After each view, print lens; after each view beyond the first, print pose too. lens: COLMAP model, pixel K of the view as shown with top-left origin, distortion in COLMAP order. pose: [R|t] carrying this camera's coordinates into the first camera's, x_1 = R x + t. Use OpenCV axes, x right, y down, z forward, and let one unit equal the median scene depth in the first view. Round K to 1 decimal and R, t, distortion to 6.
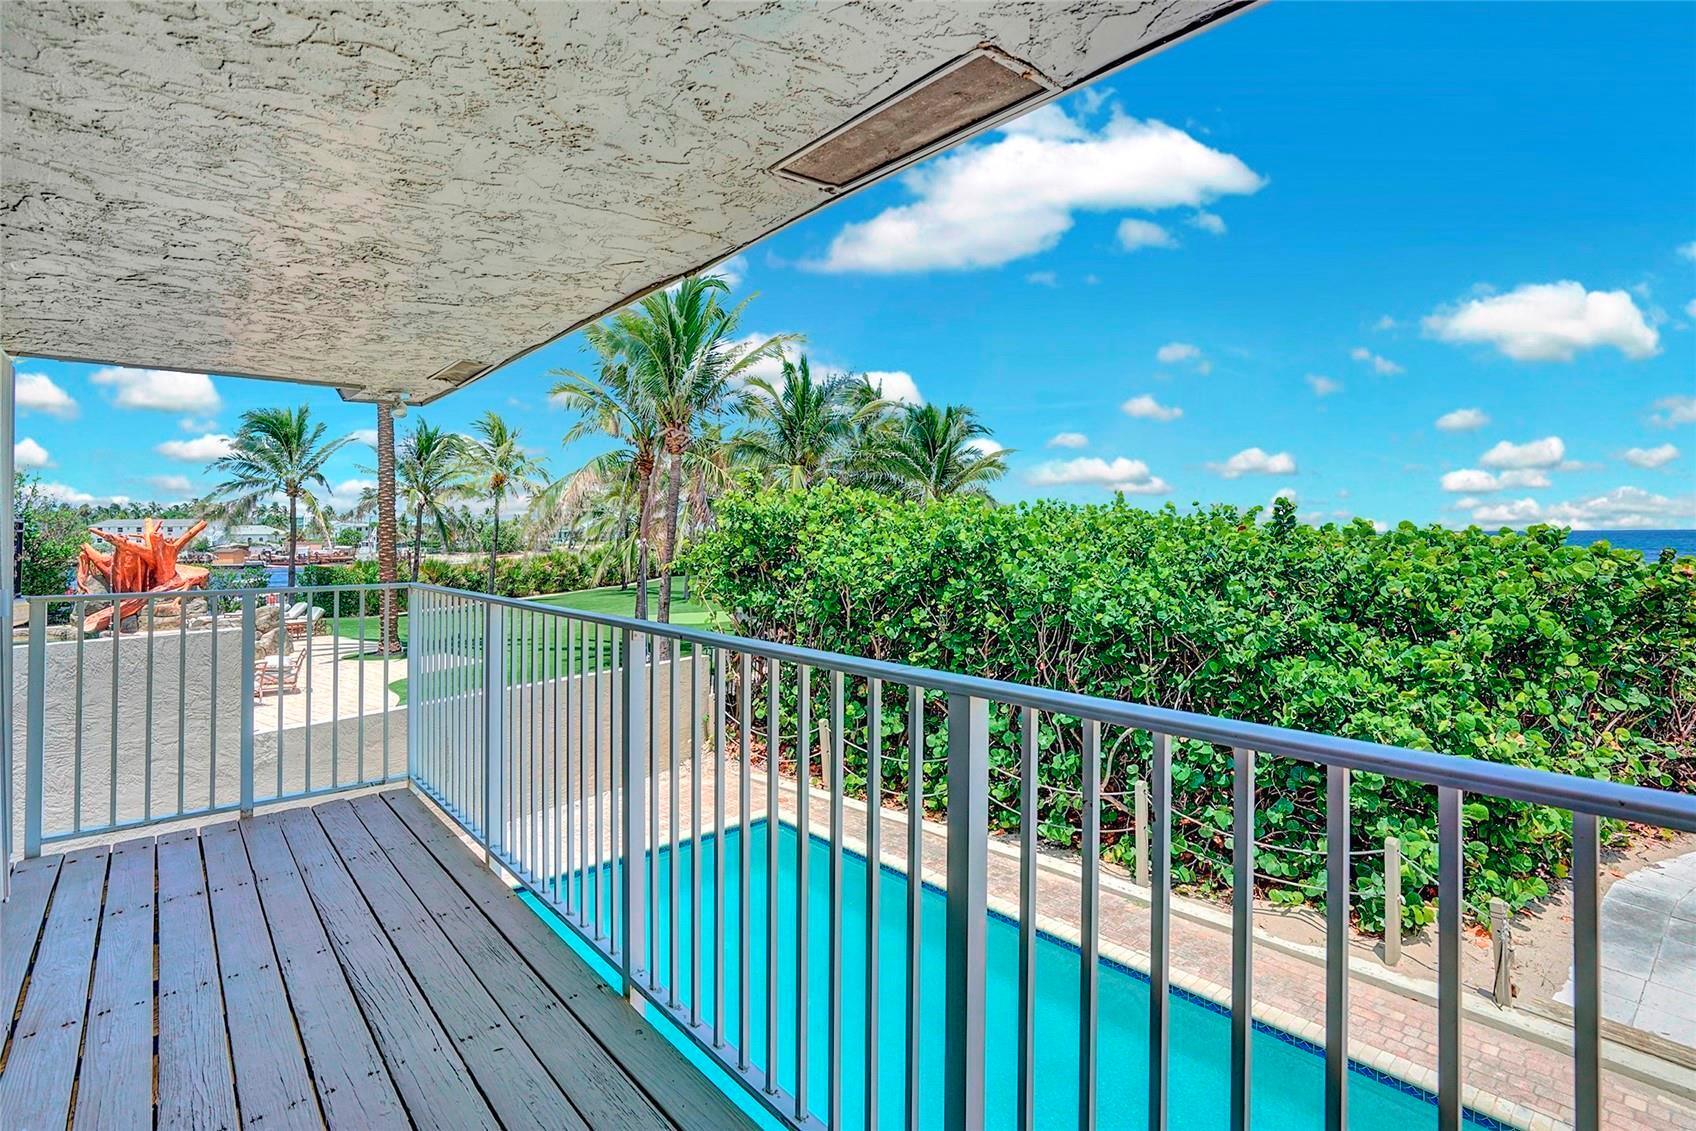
lens RADIAL K [[821.9, 0, 868.7], [0, 821.9, 511.7], [0, 0, 1]] dist [-0.047540, 0.020079]
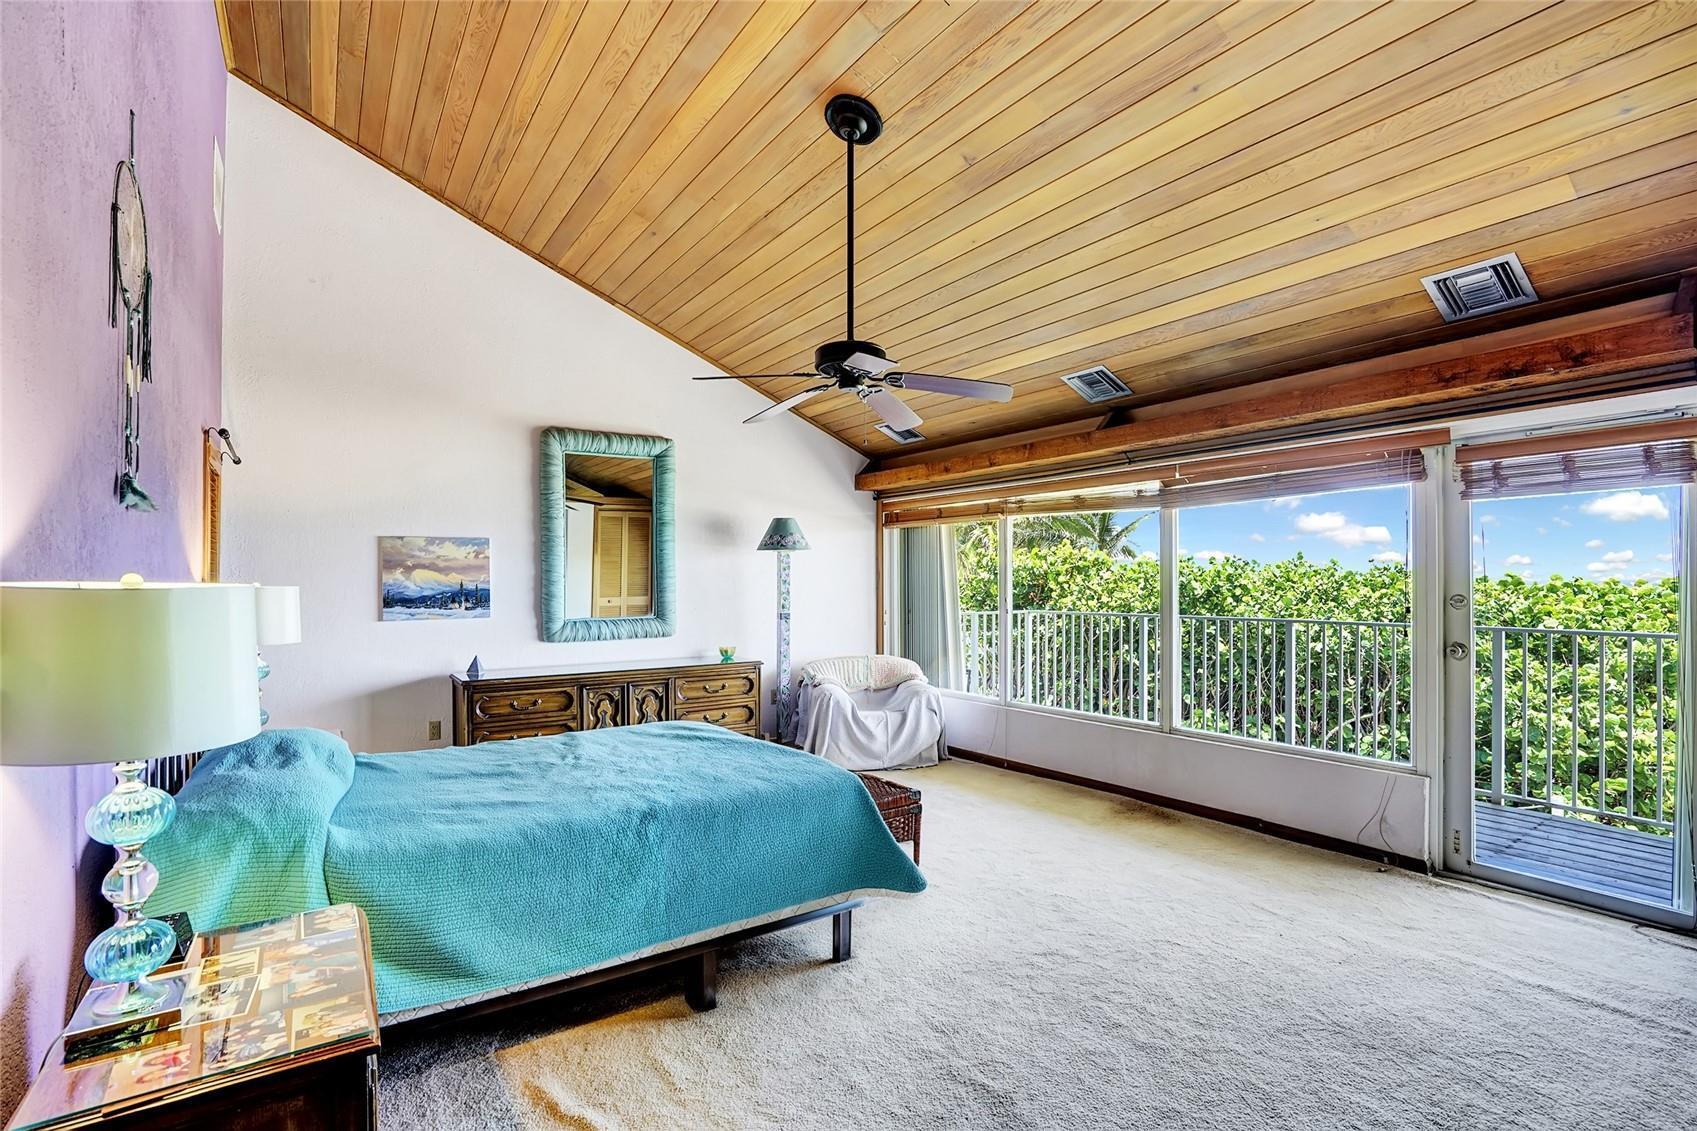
lens RADIAL K [[784.0, 0, 848.5], [0, 784.0, 565.5], [0, 0, 1]] dist [-0.036868, 0.011019]
pose [[0.991733, 0.000076, -0.128320, -0.346071], [0.000811, 0.999976, 0.006862, -0.014386], [0.128318, -0.006910, 0.991709, -0.414769]]
